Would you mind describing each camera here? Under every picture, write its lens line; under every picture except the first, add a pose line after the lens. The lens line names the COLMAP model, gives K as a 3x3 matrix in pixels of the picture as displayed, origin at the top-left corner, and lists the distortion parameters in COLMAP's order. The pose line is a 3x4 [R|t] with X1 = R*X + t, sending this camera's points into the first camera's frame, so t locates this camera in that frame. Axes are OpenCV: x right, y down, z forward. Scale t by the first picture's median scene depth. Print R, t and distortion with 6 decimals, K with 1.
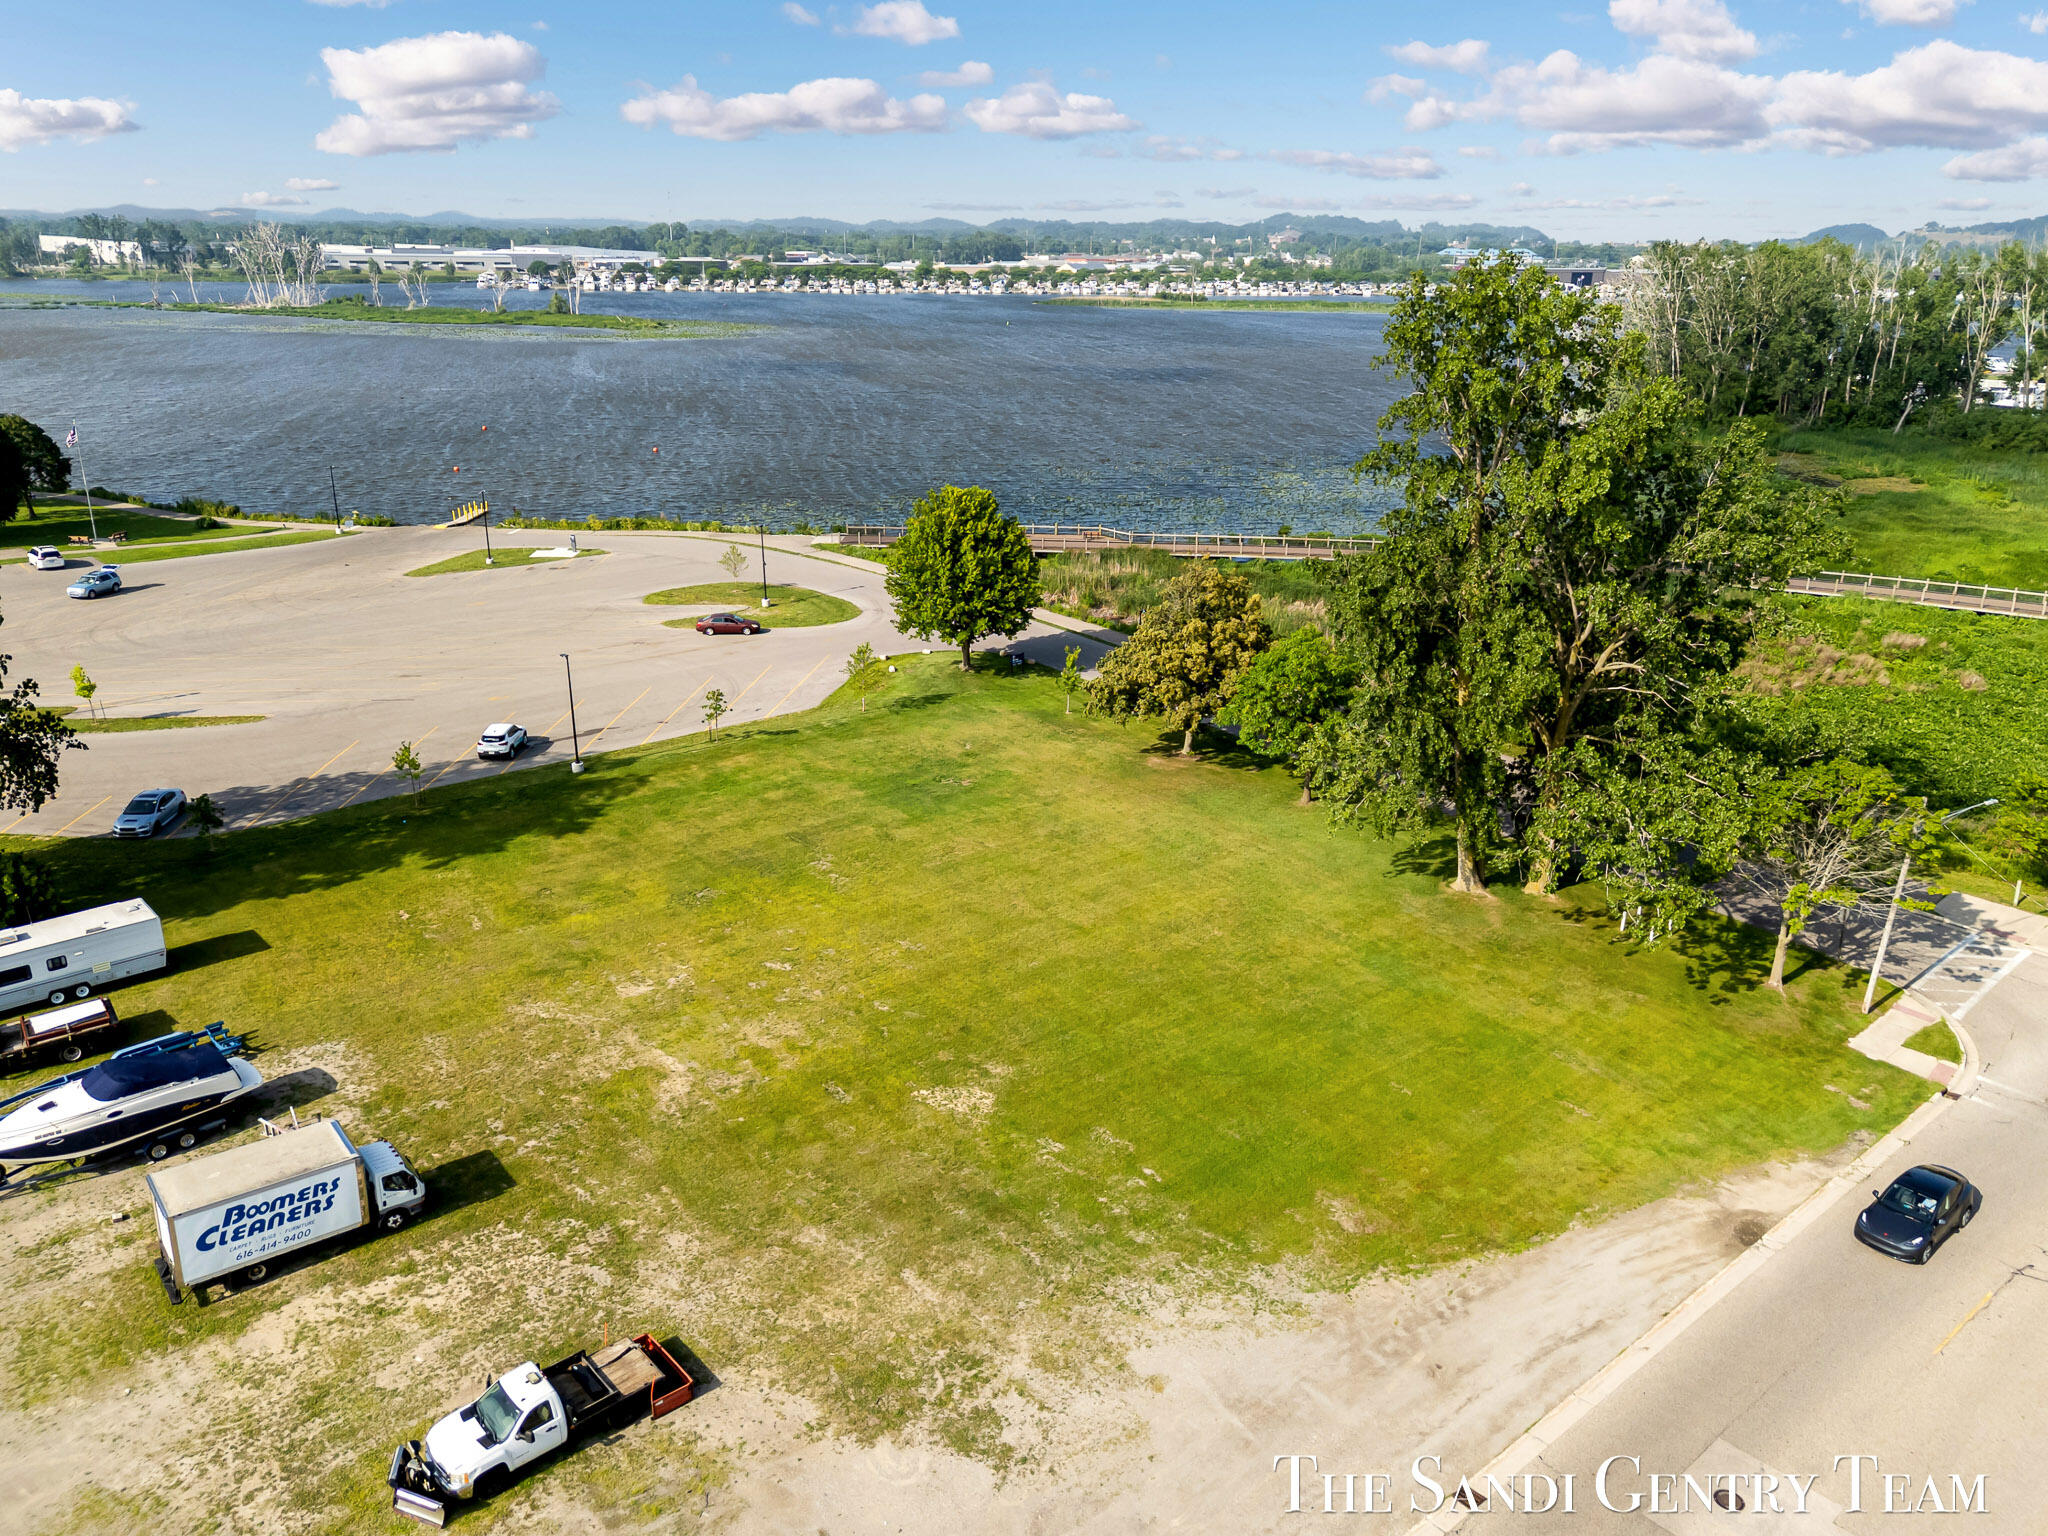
lens RADIAL K [[1509.3, 0, 1022.9], [0, 1509.3, 778.0], [0, 0, 1]] dist [0.078717, -0.083914]
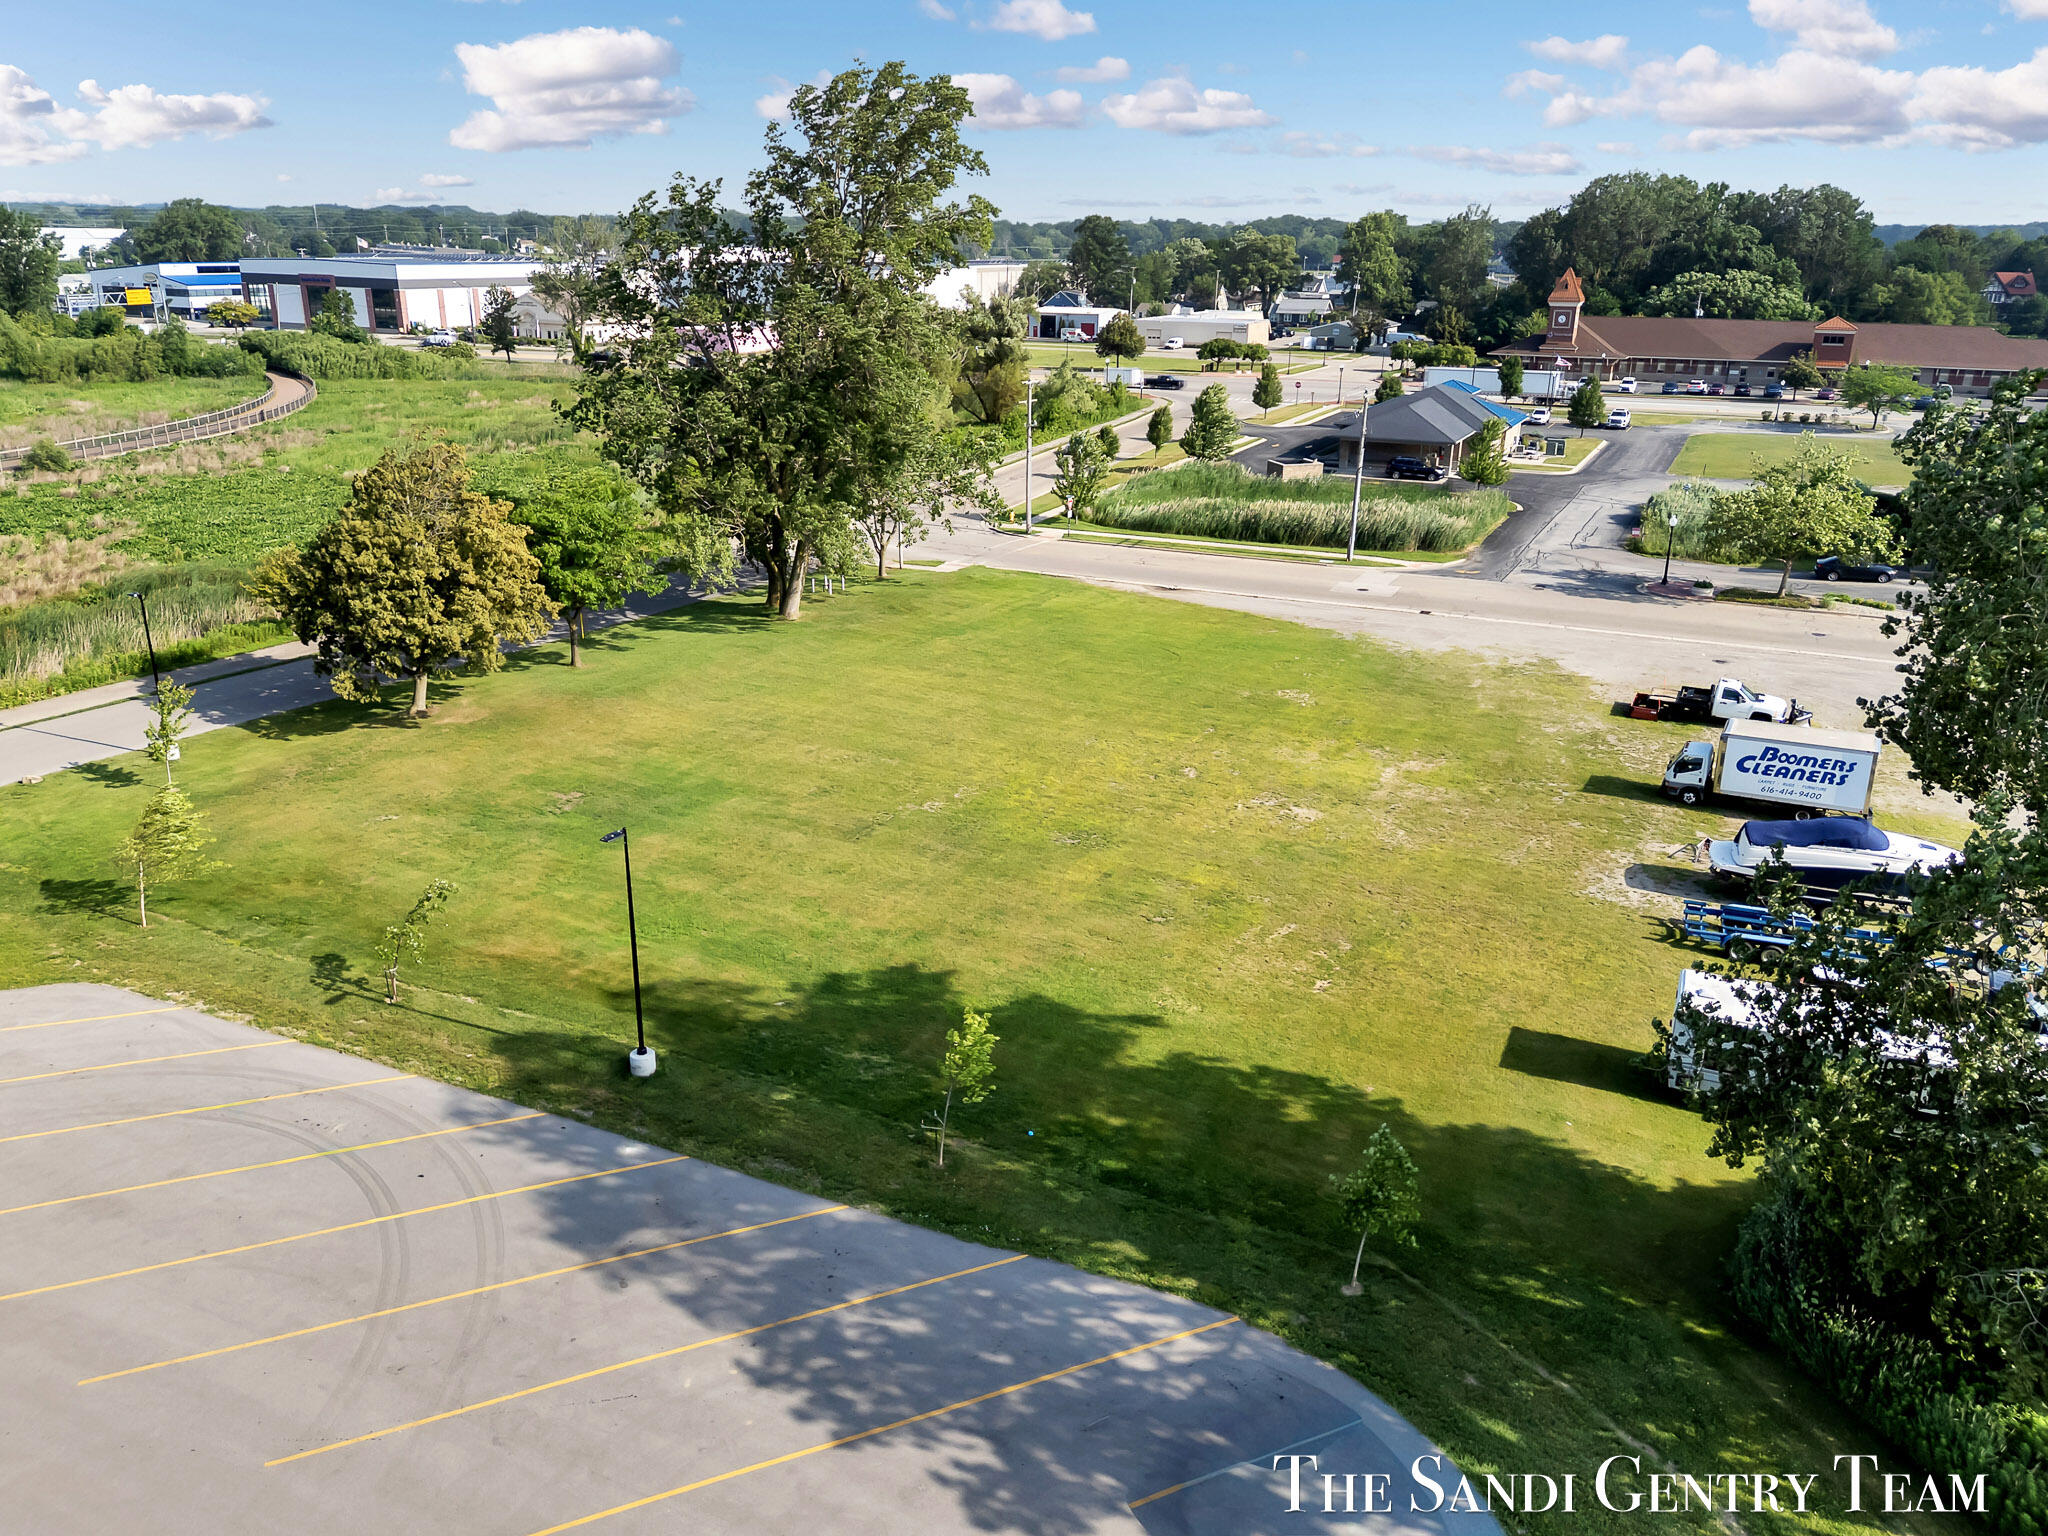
lens RADIAL K [[1509.3, 0, 1022.9], [0, 1509.3, 778.0], [0, 0, 1]] dist [0.078717, -0.083914]
pose [[-0.388402, -0.324049, 0.862633, -1.030281], [0.296367, 0.842464, 0.449912, -0.367522], [-0.872531, 0.430403, -0.231177, 1.417045]]
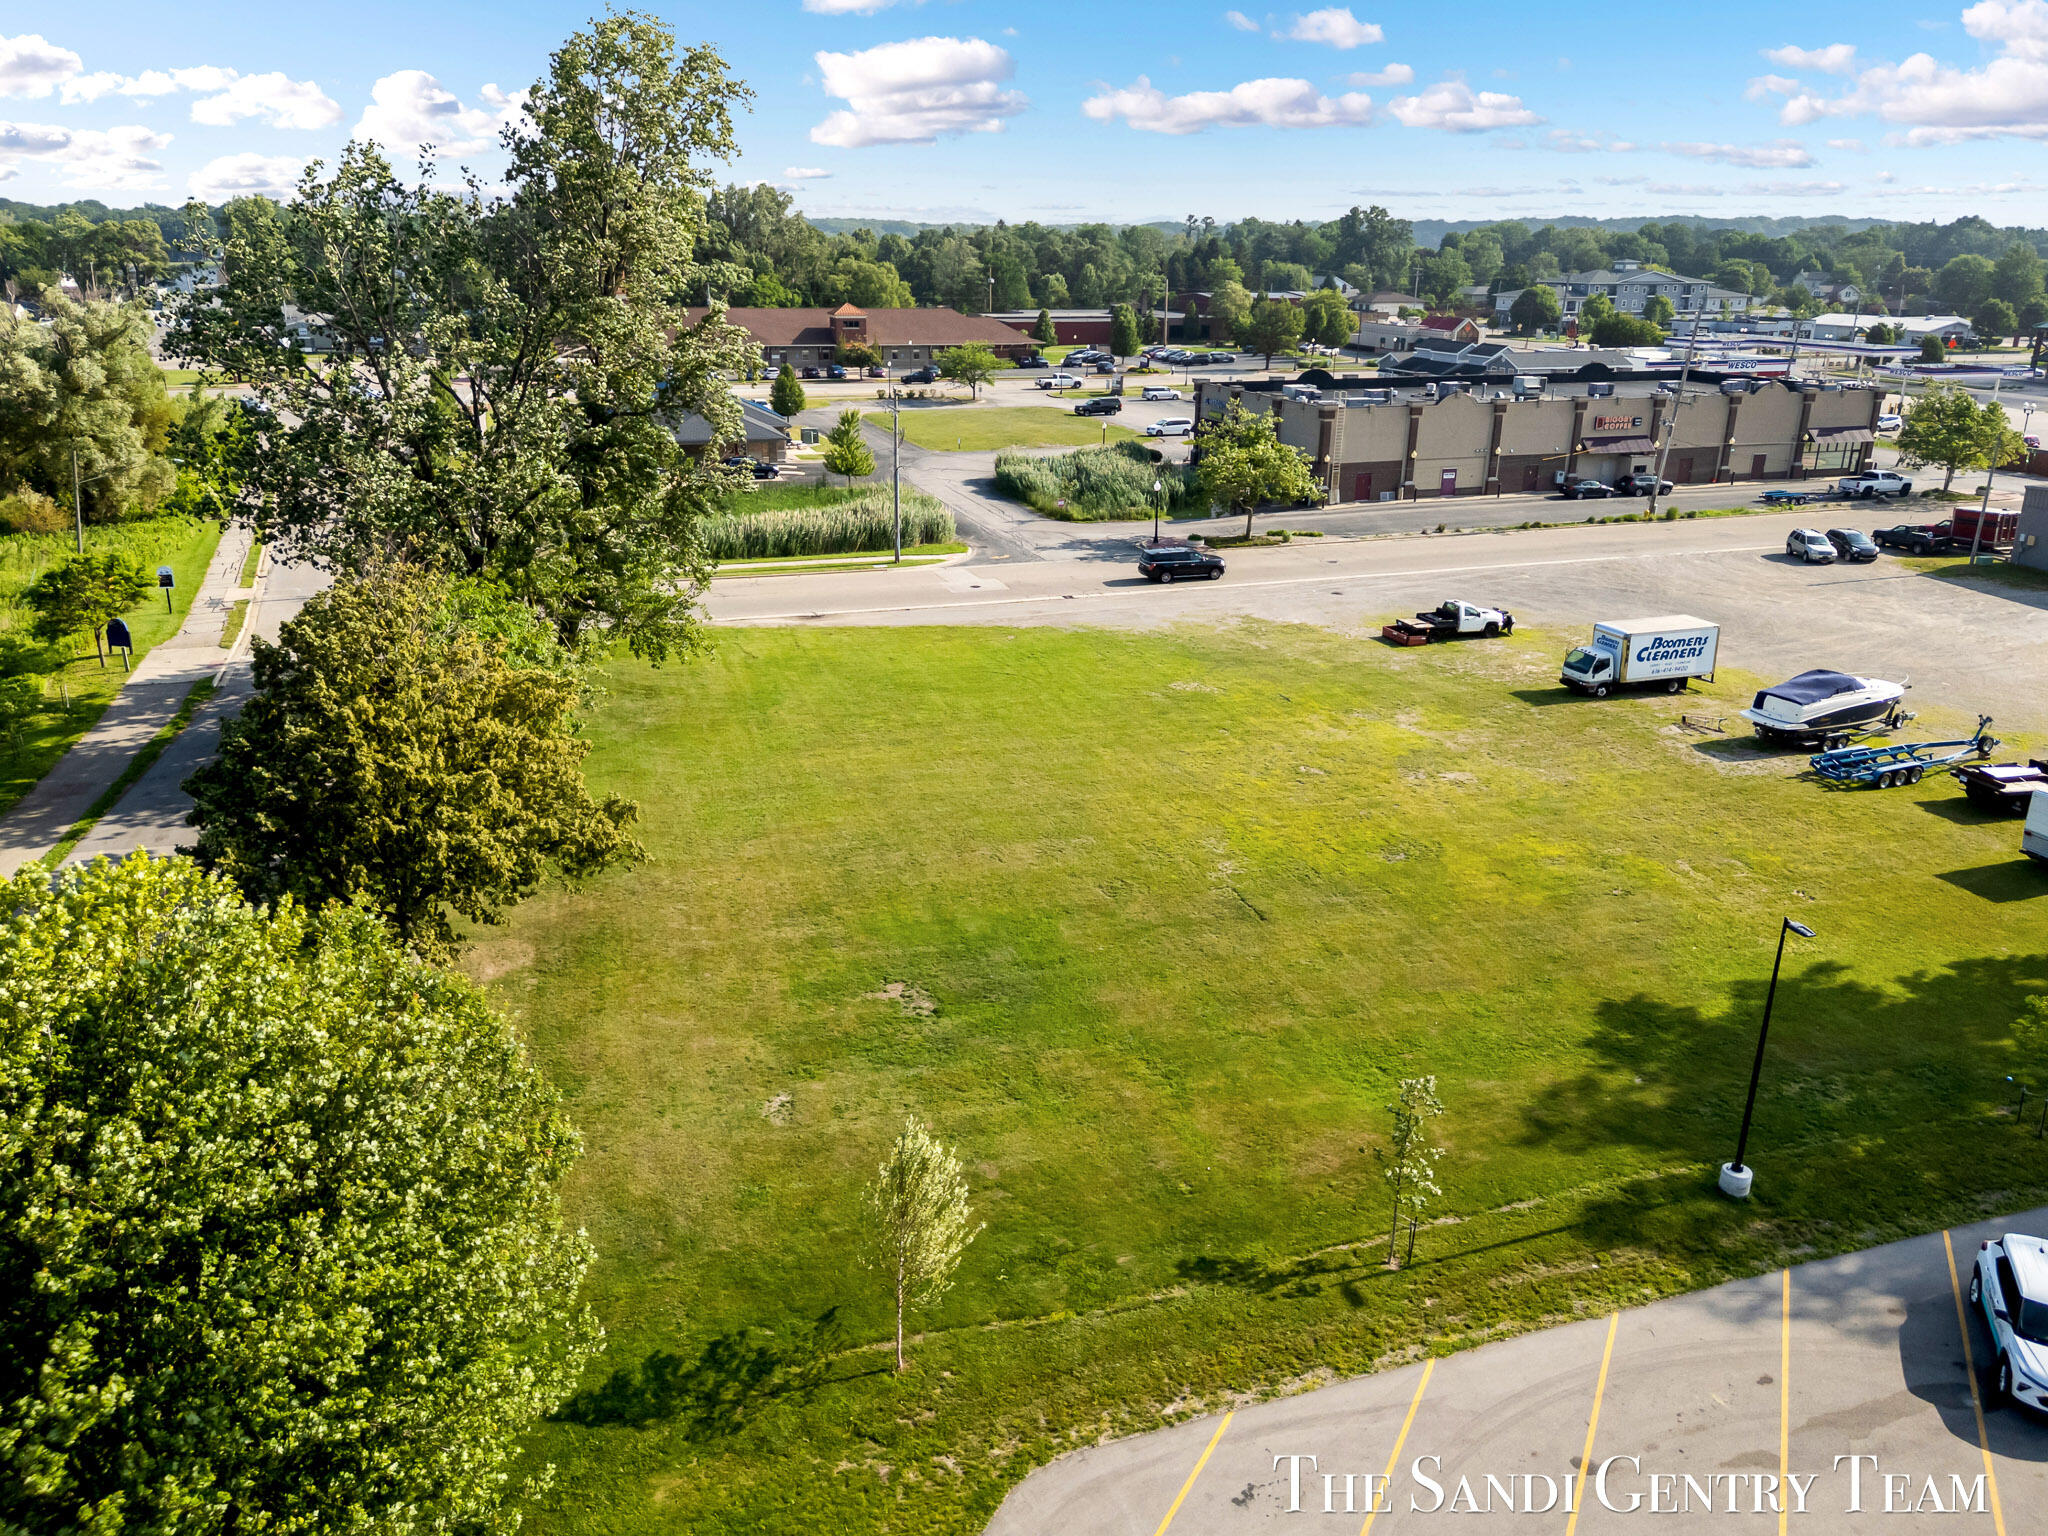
lens RADIAL K [[1509.3, 0, 1022.9], [0, 1509.3, 778.0], [0, 0, 1]] dist [0.078717, -0.083914]
pose [[-0.922427, -0.147865, 0.356741, -0.362721], [0.111384, 0.782655, 0.612408, -0.525024], [-0.369759, 0.604637, -0.705473, 1.887587]]
